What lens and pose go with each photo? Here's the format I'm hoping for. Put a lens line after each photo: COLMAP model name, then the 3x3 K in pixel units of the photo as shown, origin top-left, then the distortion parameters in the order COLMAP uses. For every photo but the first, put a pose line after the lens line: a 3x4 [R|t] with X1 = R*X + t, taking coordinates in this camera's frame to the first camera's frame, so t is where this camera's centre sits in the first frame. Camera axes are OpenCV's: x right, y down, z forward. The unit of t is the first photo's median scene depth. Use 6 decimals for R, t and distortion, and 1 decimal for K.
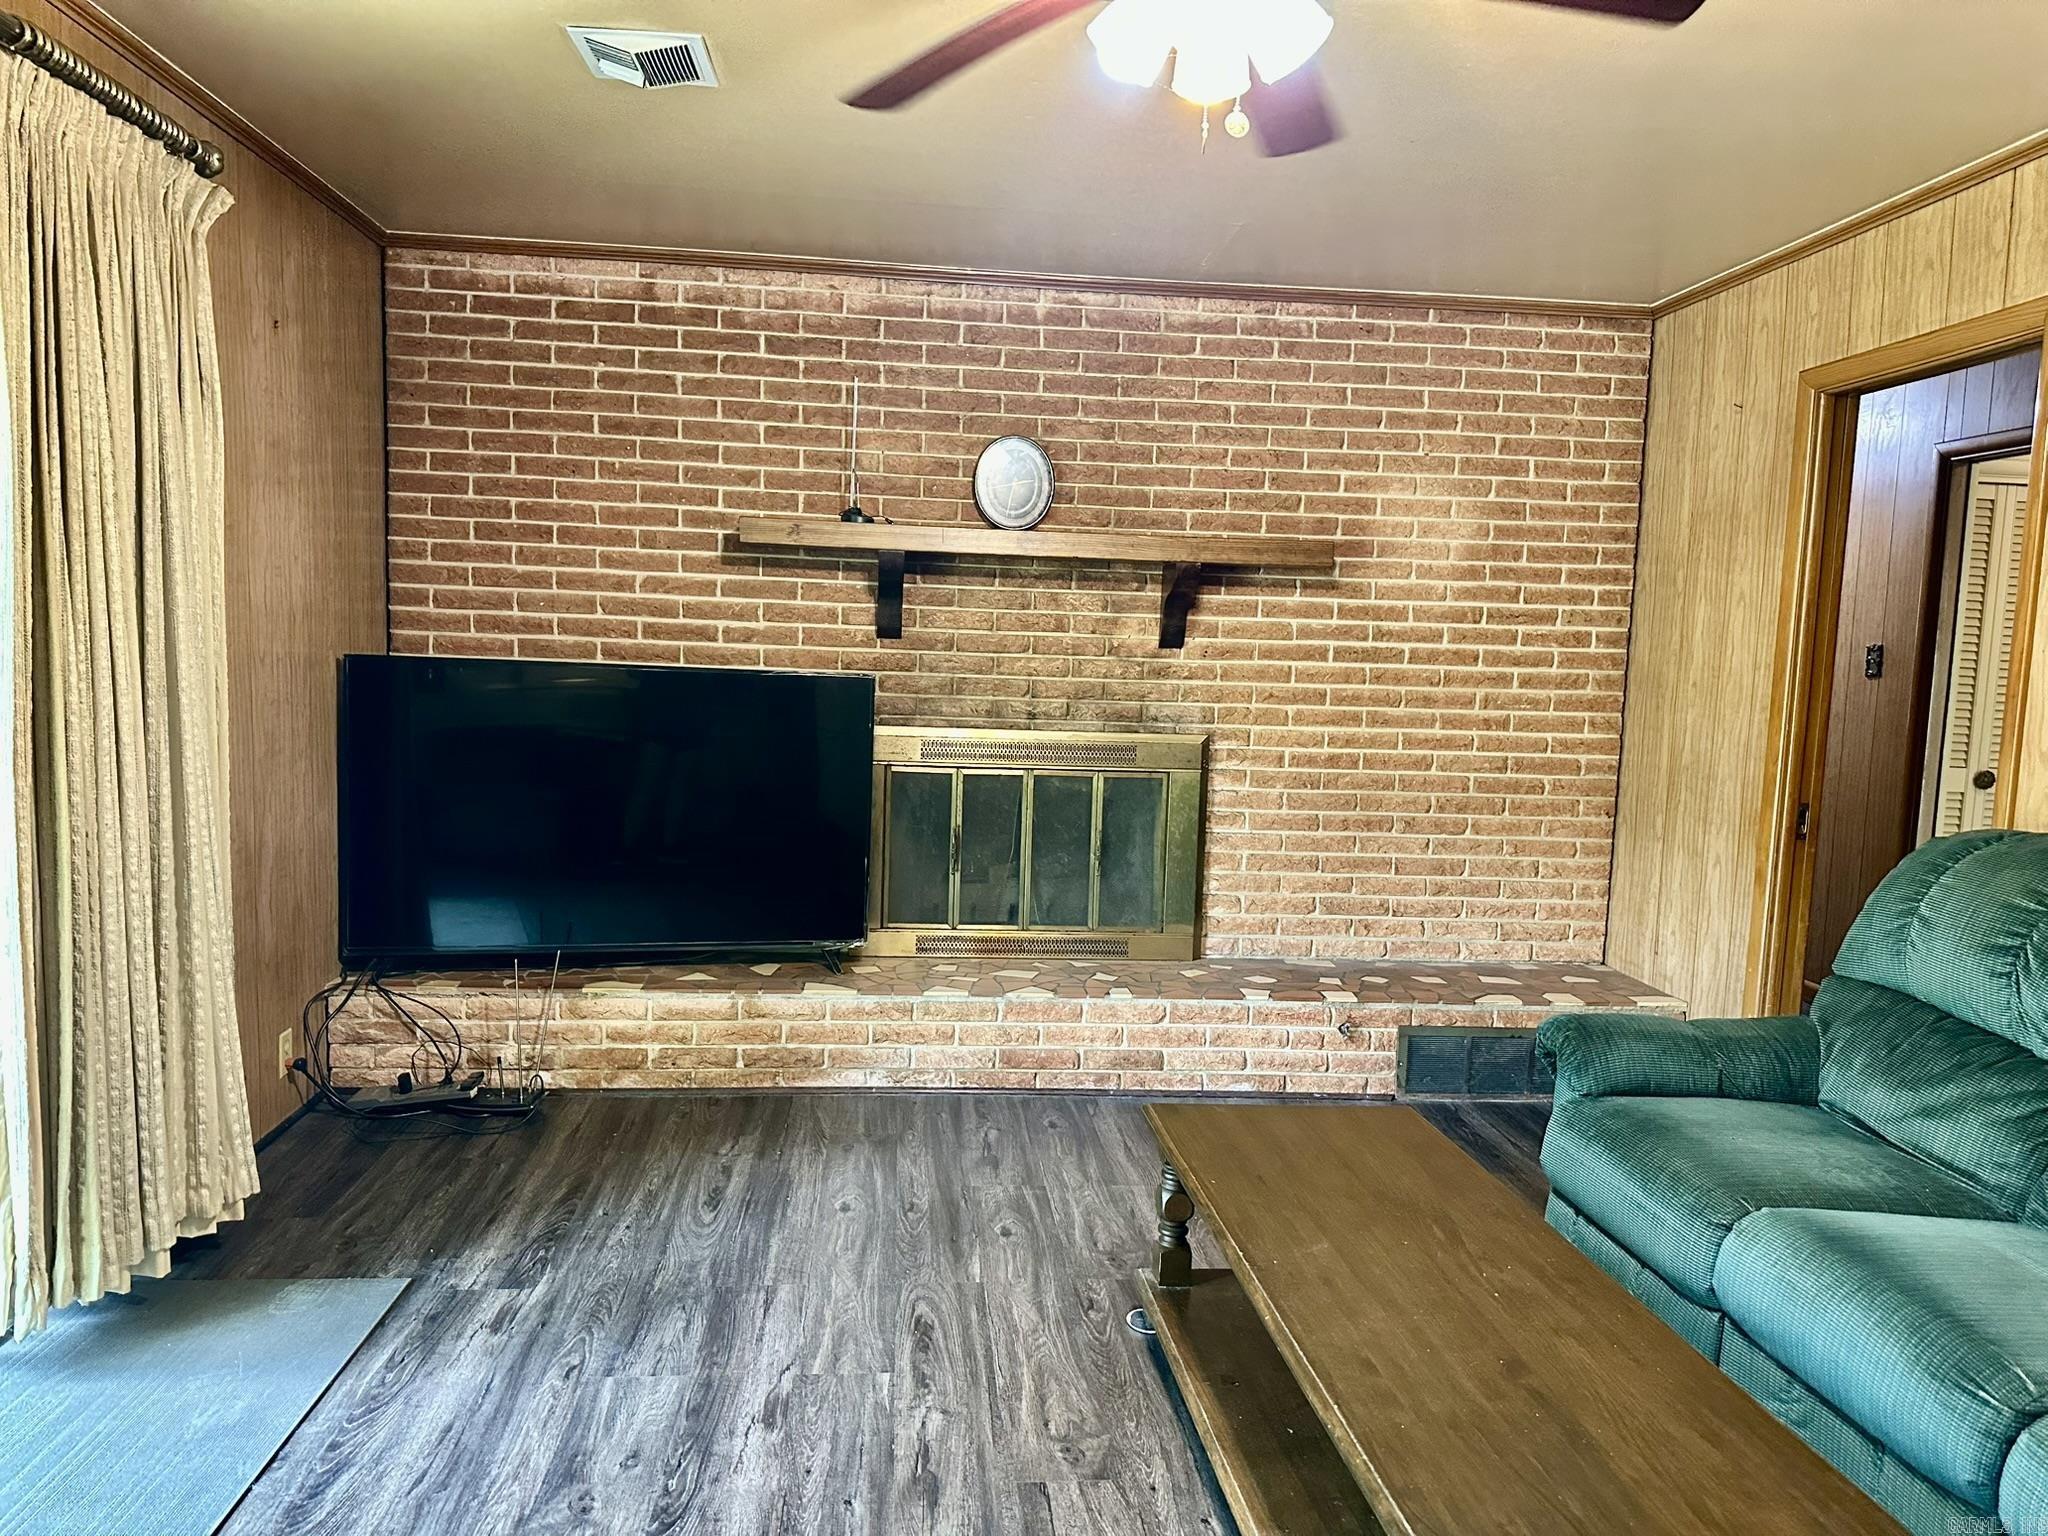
lens RADIAL K [[1435.4, 0, 1057.5], [0, 1435.4, 770.0], [0, 0, 1]] dist [0.071178, -0.087352]
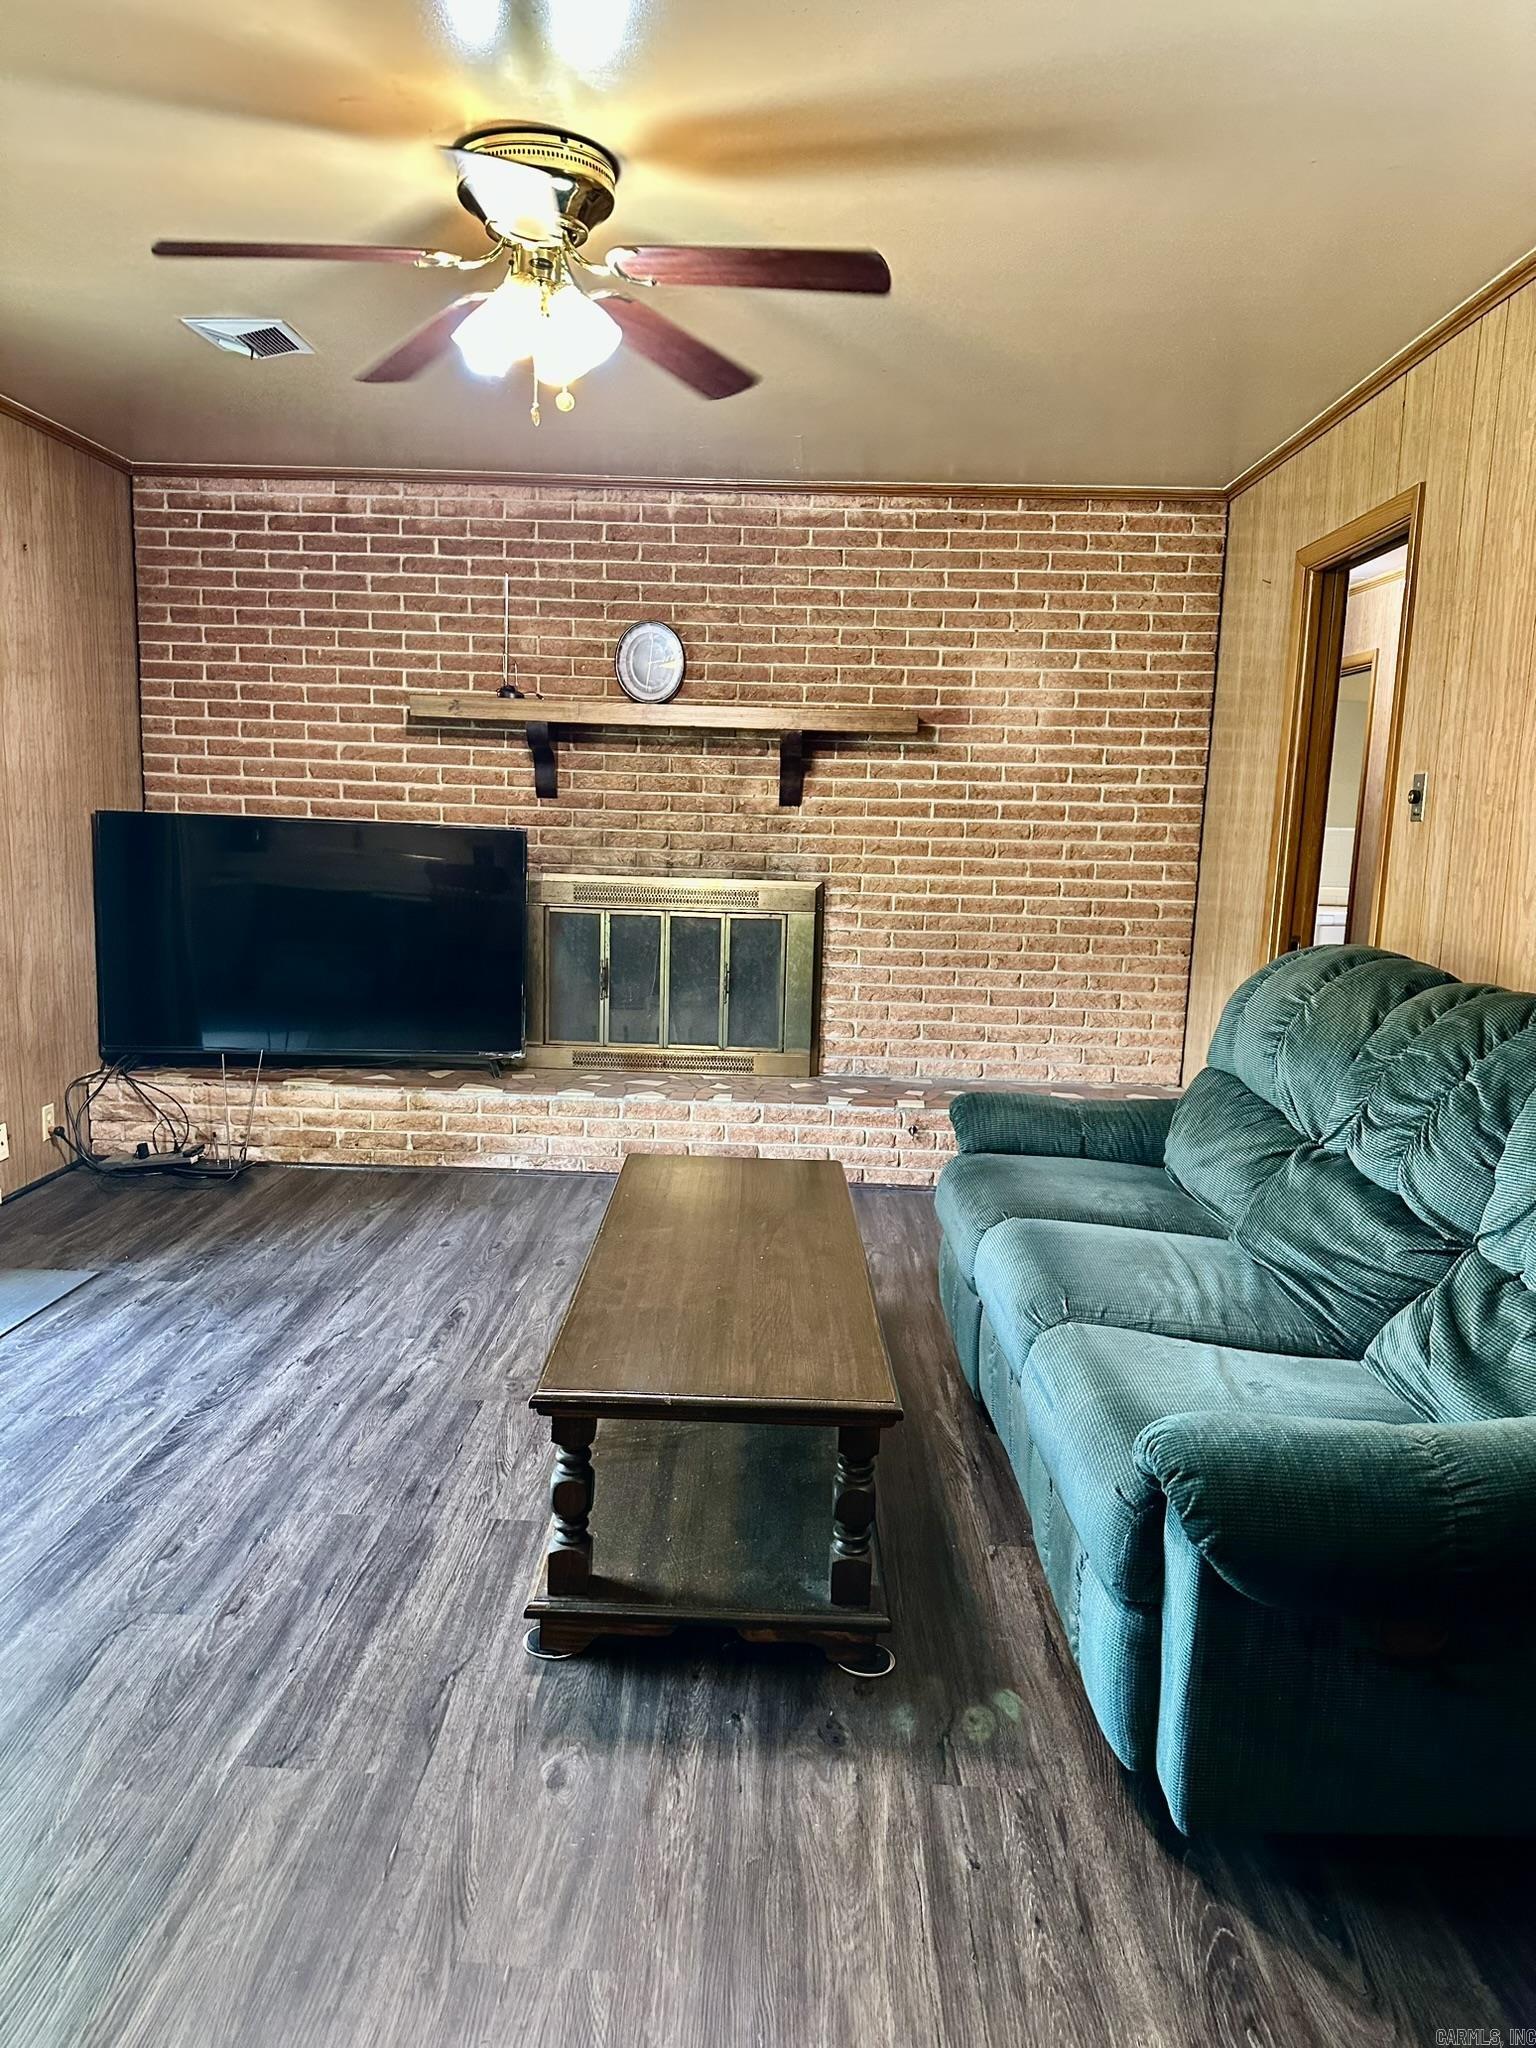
lens RADIAL K [[1435.4, 0, 784.4], [0, 1435.4, 1022.0], [0, 0, 1]] dist [0.071178, -0.087352]
pose [[0.992370, 0.012645, -0.122642, 0.224933], [-0.006471, 0.998698, 0.050609, 0.031083], [0.123122, -0.049429, 0.991160, -0.155360]]
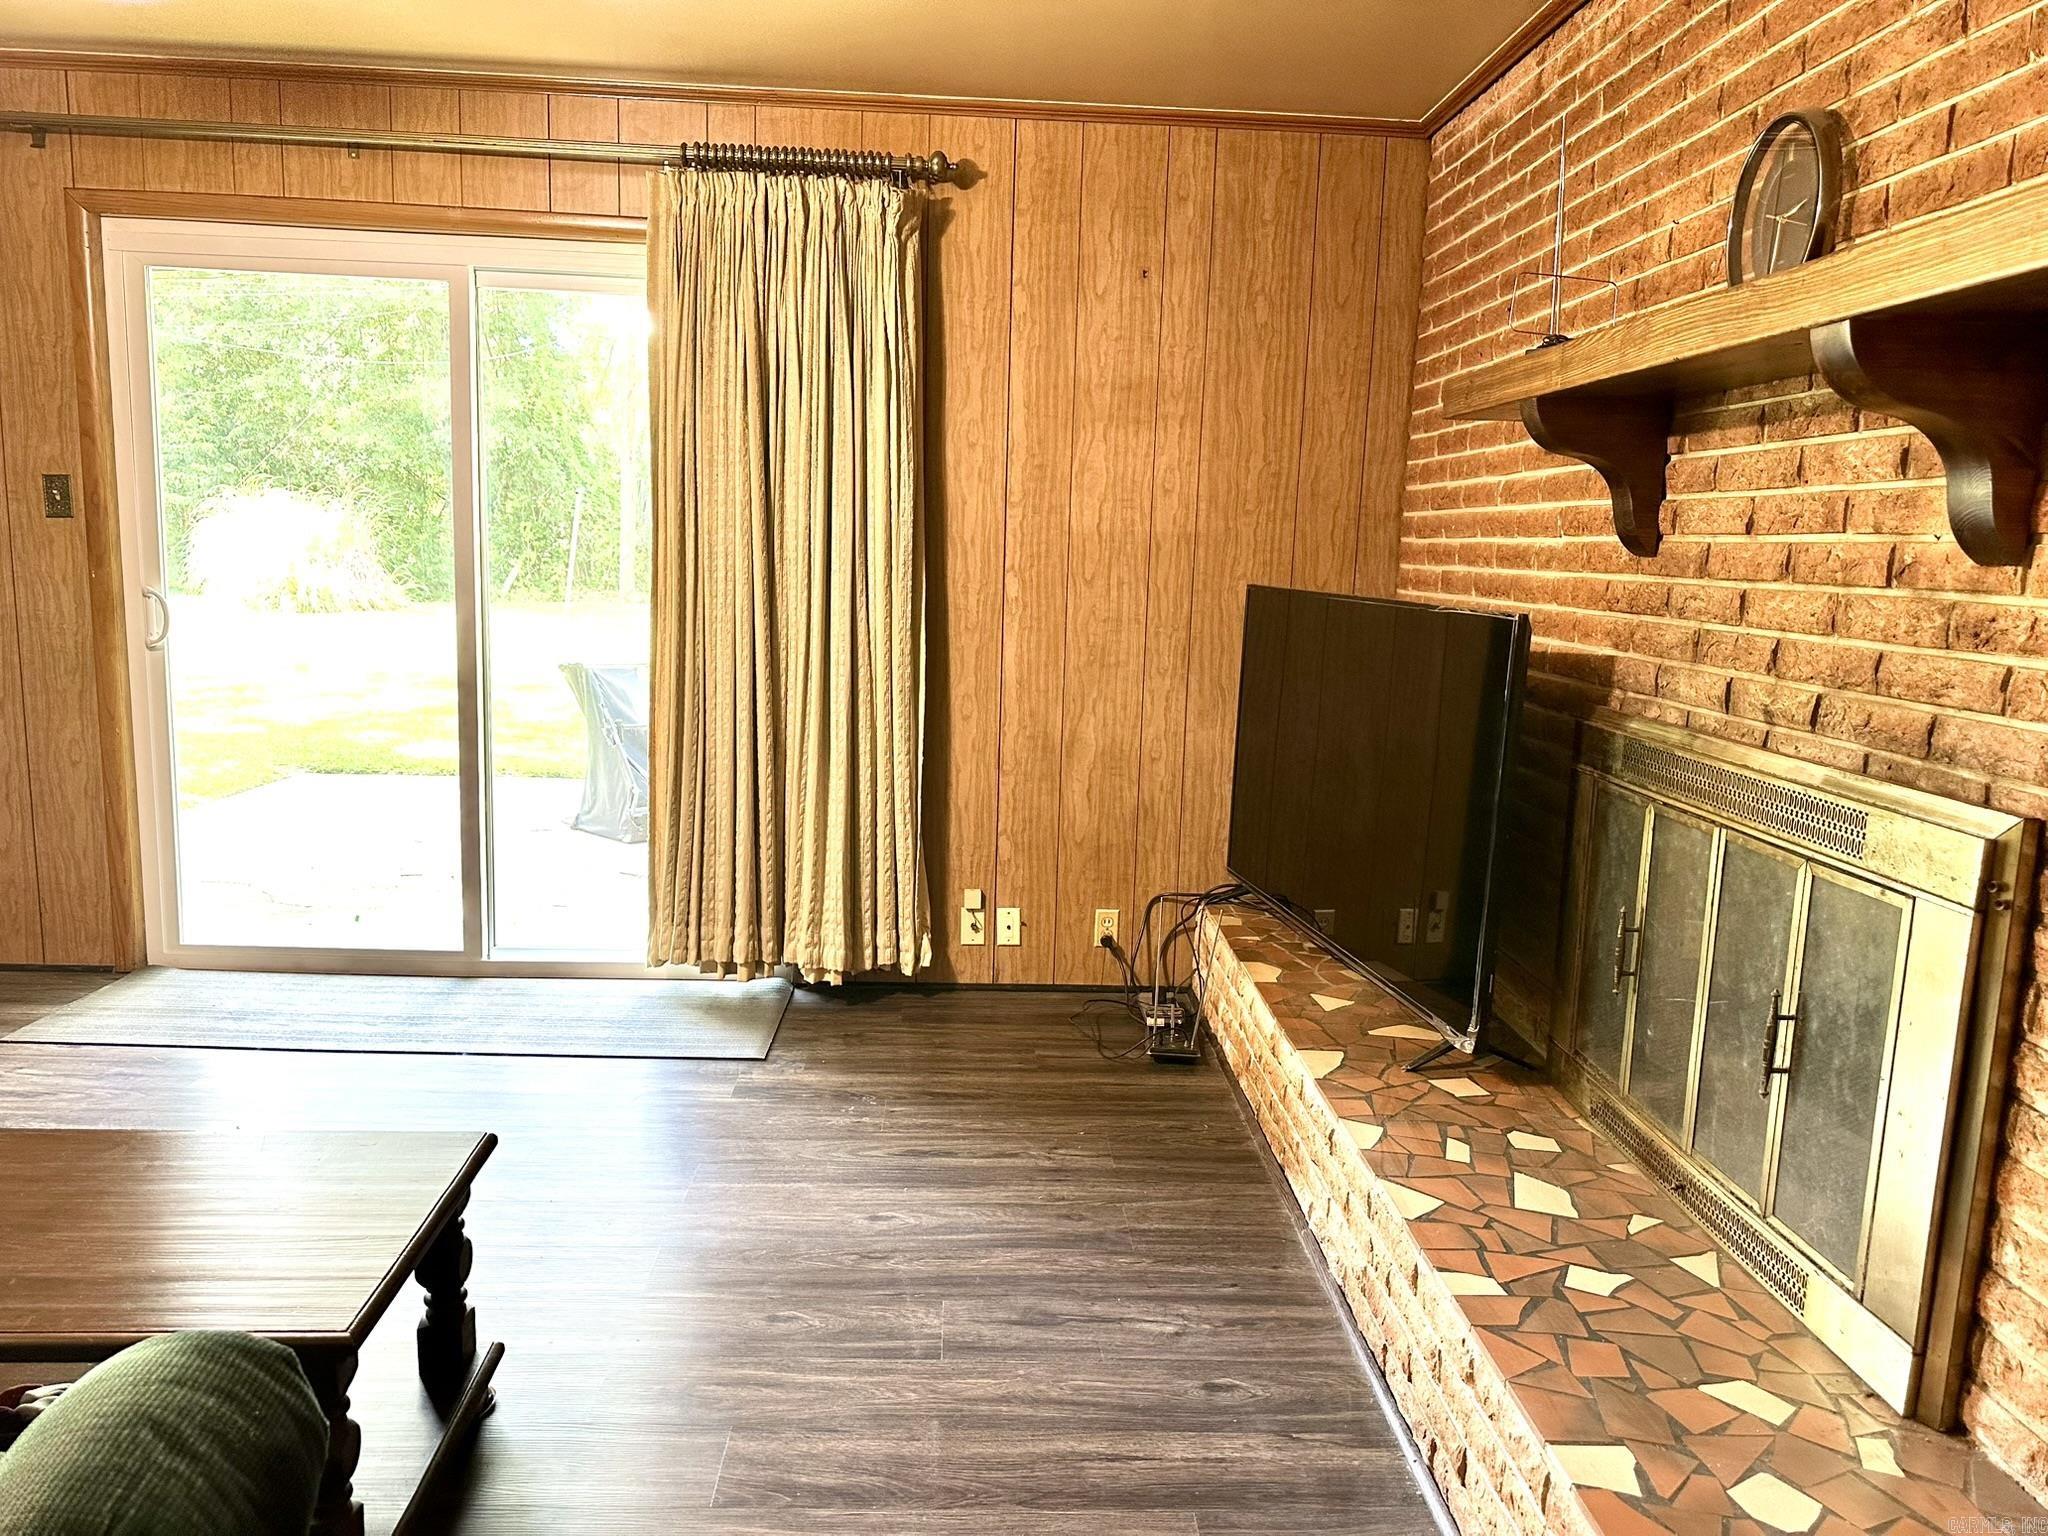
lens RADIAL K [[1435.4, 0, 1022.4], [0, 1435.4, 764.1], [0, 0, 1]] dist [0.071178, -0.087352]
pose [[-0.057646, 0.113173, -0.991902, 0.476987], [-0.136667, 0.983305, 0.120135, -0.047407], [0.988938, 0.142486, -0.041217, 0.803358]]
